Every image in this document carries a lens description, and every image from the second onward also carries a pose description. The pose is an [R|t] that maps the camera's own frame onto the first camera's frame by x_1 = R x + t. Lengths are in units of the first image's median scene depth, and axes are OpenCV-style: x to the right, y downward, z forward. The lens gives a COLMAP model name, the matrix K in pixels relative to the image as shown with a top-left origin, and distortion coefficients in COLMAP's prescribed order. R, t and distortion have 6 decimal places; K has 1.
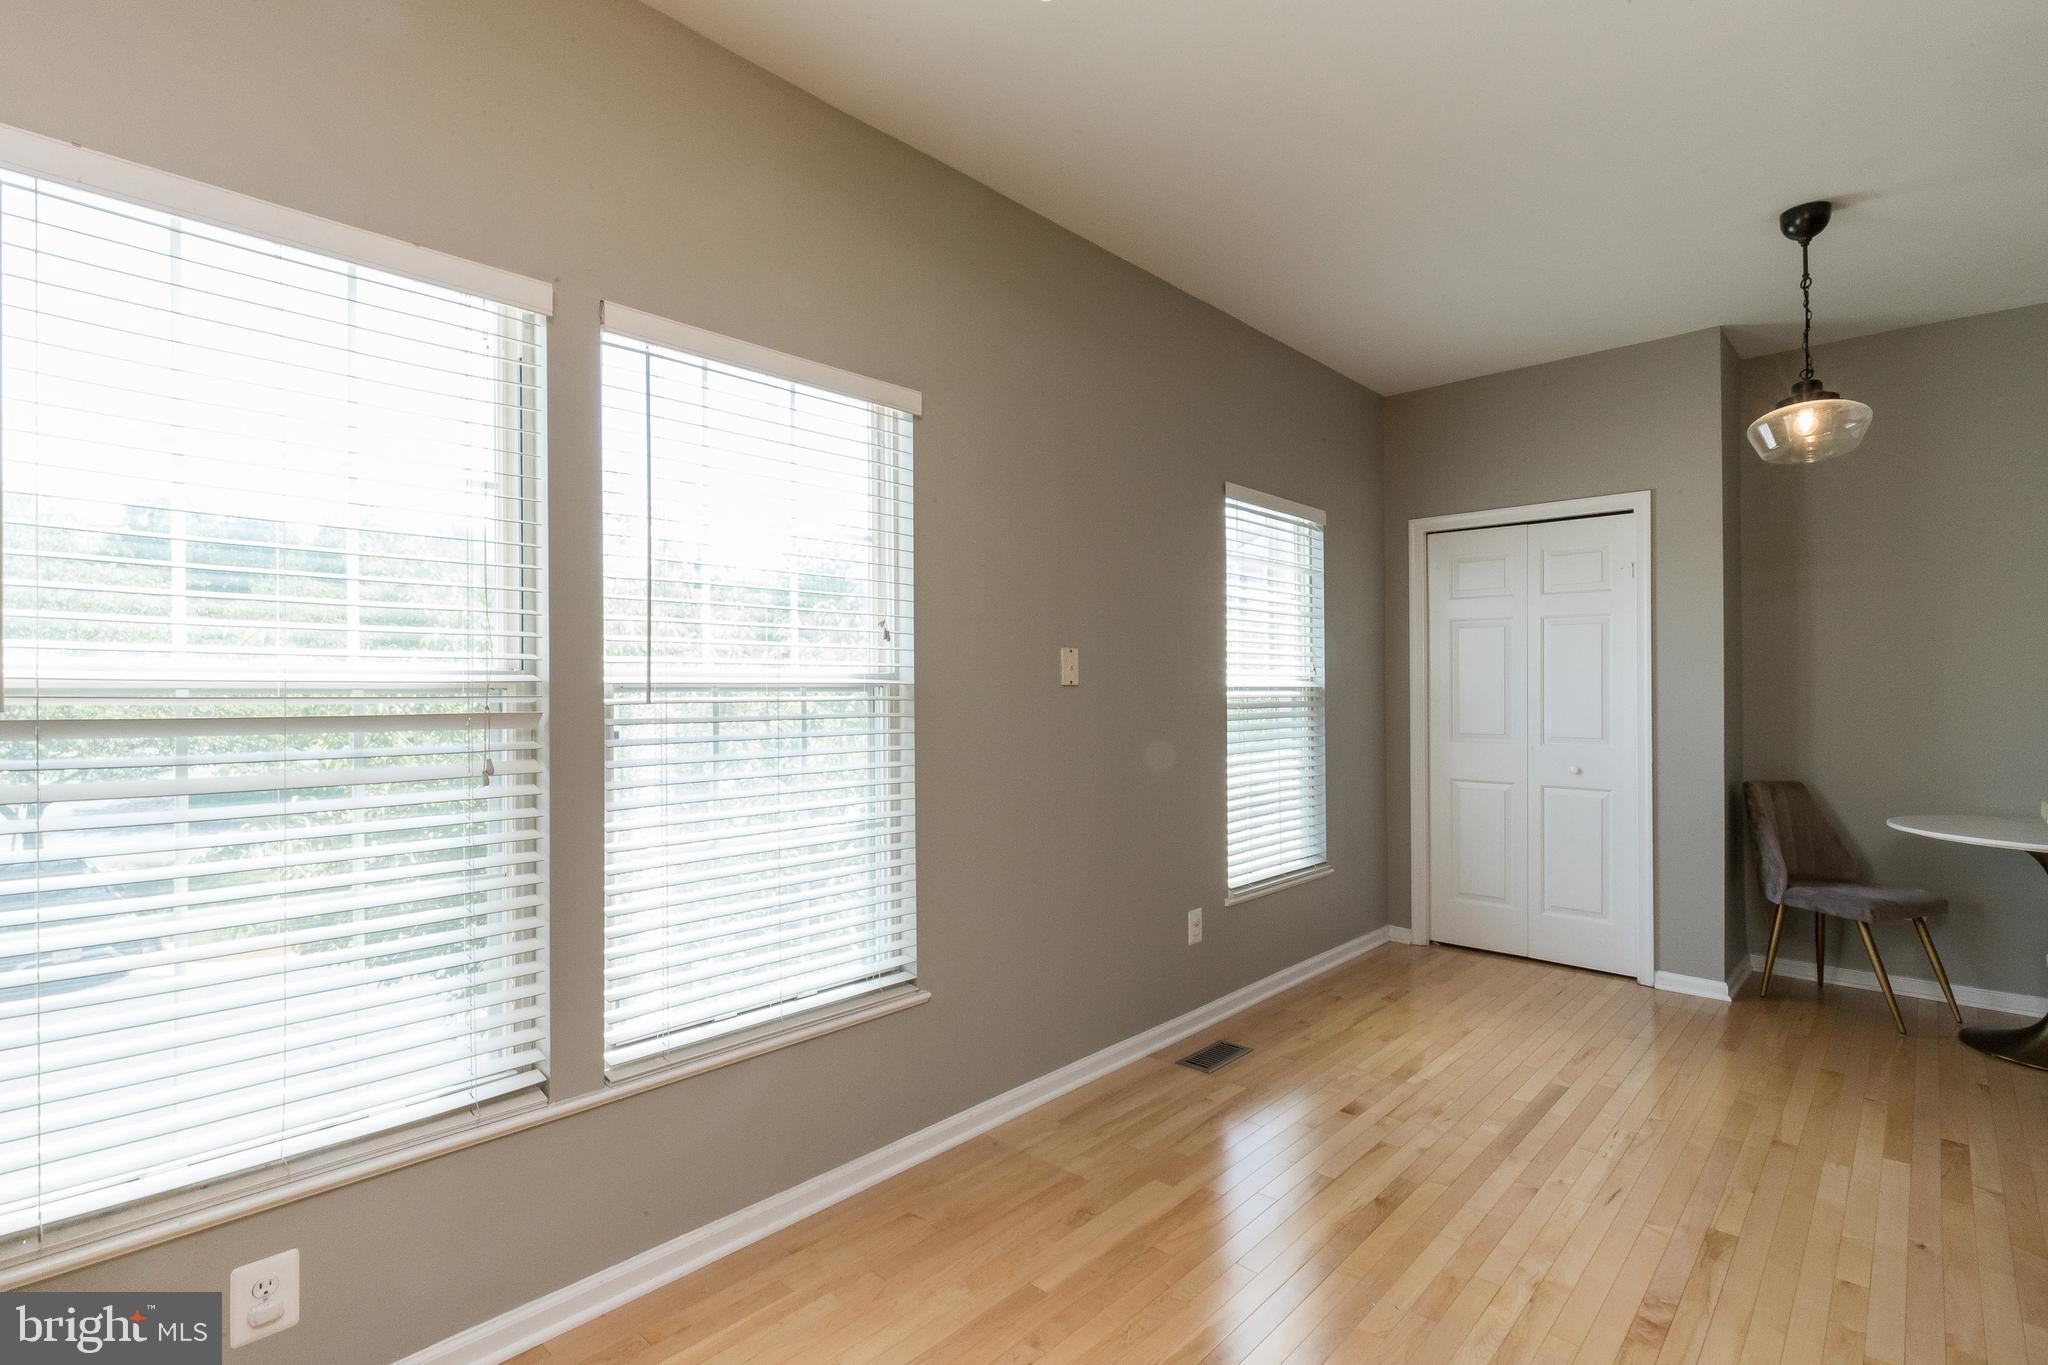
lens RADIAL K [[965.9, 0, 1023.4], [0, 965.9, 688.1], [0, 0, 1]] dist [0.000201, -0.000078]
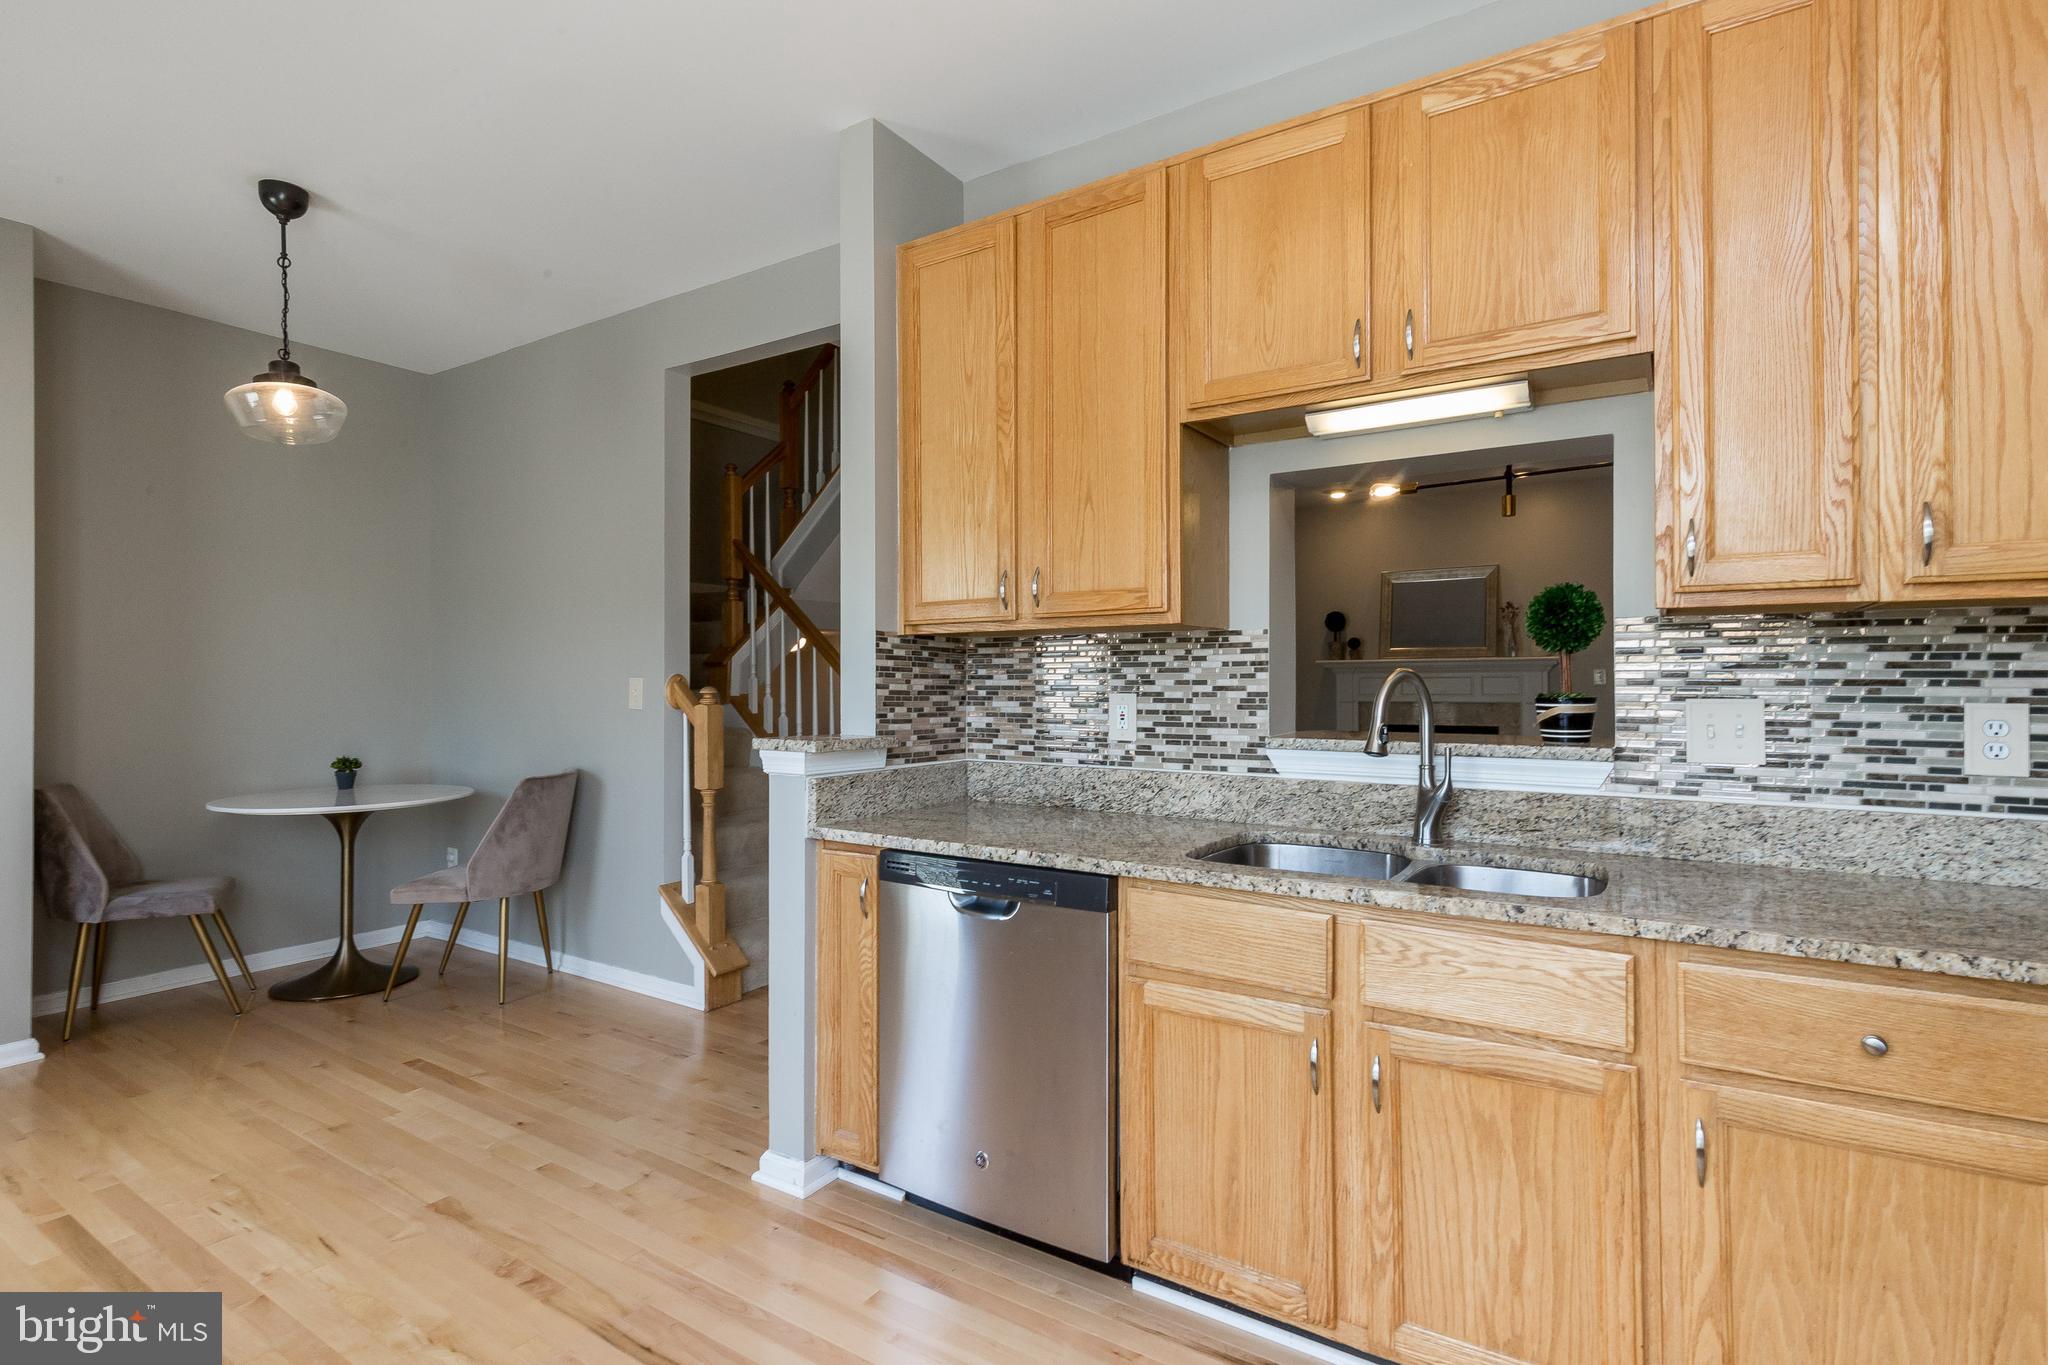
lens RADIAL K [[1011.8, 0, 1023.2], [0, 1011.8, 672.9], [0, 0, 1]] dist [-0.001362, -0.000387]
pose [[-0.164199, 0.000777, 0.986427, -0.331954], [0.006614, 0.999978, 0.000313, 0.004801], [-0.986405, 0.006576, -0.164200, 0.425842]]
